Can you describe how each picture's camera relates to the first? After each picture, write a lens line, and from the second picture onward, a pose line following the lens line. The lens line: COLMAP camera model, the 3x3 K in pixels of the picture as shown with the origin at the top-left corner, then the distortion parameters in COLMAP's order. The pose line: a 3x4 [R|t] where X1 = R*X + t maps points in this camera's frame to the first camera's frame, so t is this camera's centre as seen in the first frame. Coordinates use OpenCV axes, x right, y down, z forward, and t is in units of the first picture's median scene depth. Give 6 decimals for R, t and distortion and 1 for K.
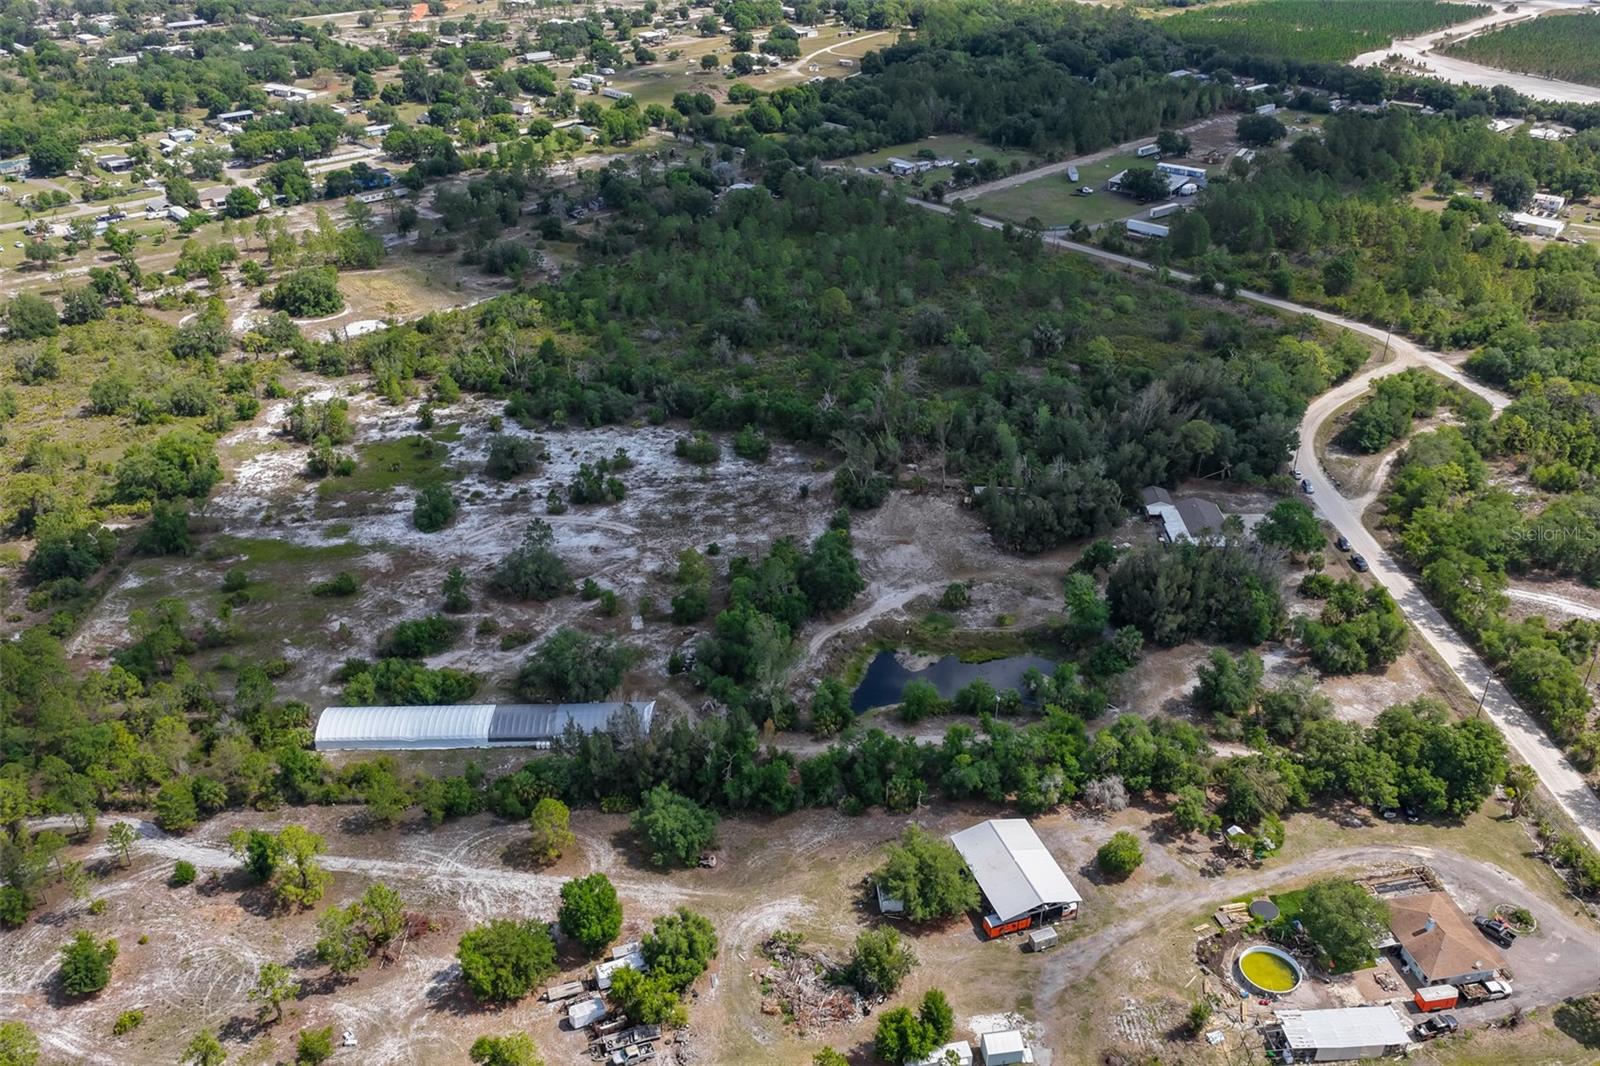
lens RADIAL K [[1329.5, 0, 801.5], [0, 1329.5, 531.0], [0, 0, 1]] dist [-0.017523, 0.042420]
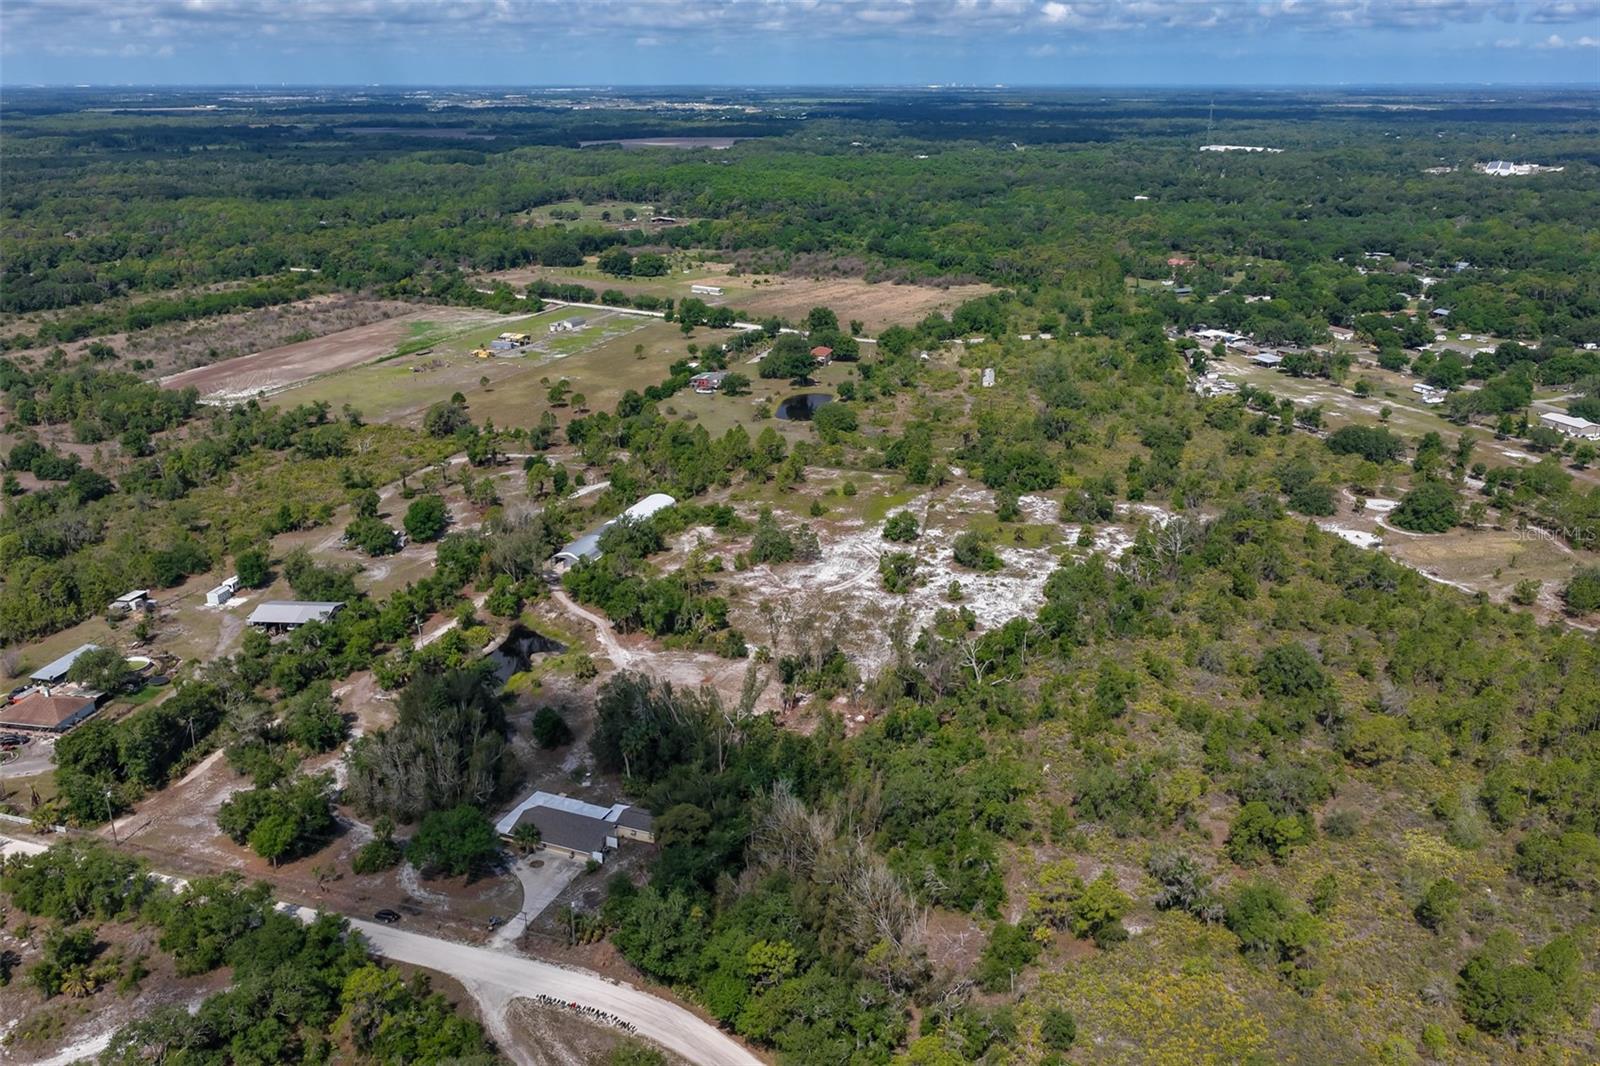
lens RADIAL K [[1329.5, 0, 803.8], [0, 1329.5, 533.2], [0, 0, 1]] dist [-0.017523, 0.042420]
pose [[-0.379194, 0.298897, -0.875712, 0.877481], [-0.459183, 0.760857, 0.458527, -0.558038], [0.803344, 0.575983, -0.151264, 1.135112]]
